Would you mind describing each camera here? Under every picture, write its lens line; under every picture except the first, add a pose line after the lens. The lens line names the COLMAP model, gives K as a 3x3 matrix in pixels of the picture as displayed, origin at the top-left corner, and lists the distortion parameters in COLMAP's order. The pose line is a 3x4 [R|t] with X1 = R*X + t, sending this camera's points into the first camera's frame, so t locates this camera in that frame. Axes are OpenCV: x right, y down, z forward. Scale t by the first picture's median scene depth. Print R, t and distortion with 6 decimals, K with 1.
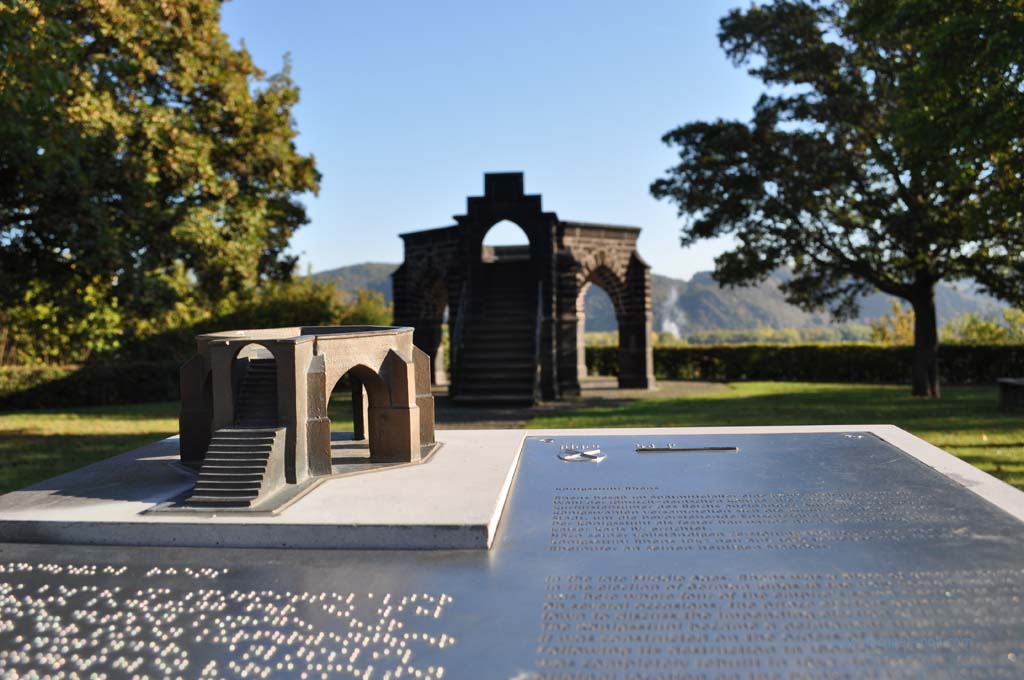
lens RADIAL K [[881.2, 0, 512.0], [0, 881.2, 340.0], [0, 0, 1]] dist [0.004285, 0.002351]
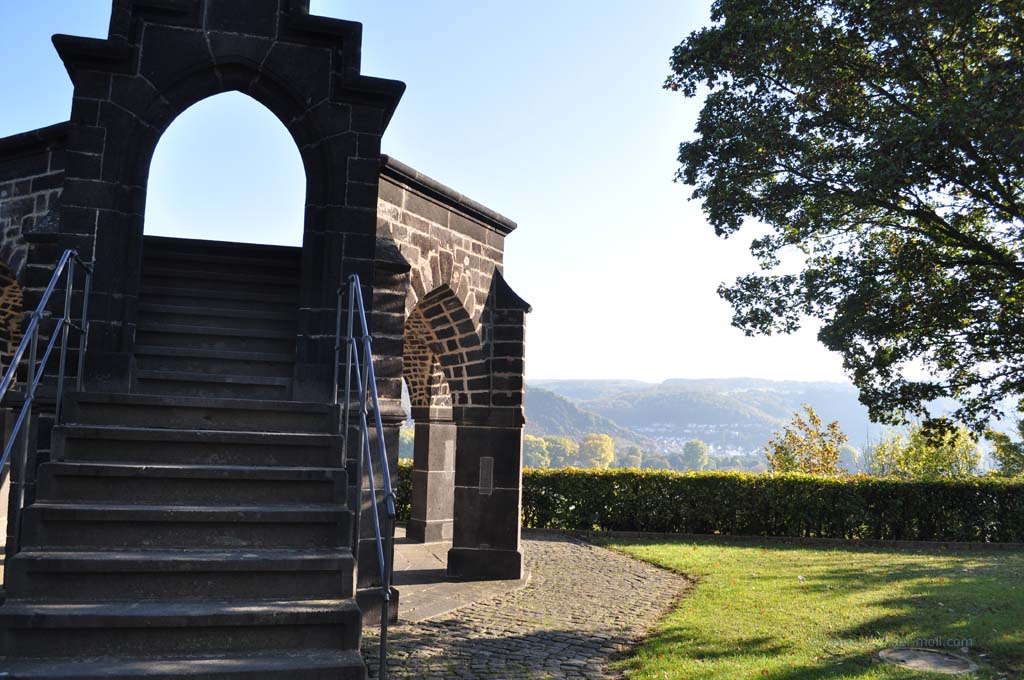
lens RADIAL K [[805.1, 0, 512.0], [0, 805.1, 340.0], [0, 0, 1]] dist [-0.078005, 0.000374]
pose [[0.912892, 0.086477, 0.398937, -0.020393], [-0.037109, 0.990837, -0.129865, -0.010812], [-0.406512, 0.103748, 0.907736, 0.643708]]
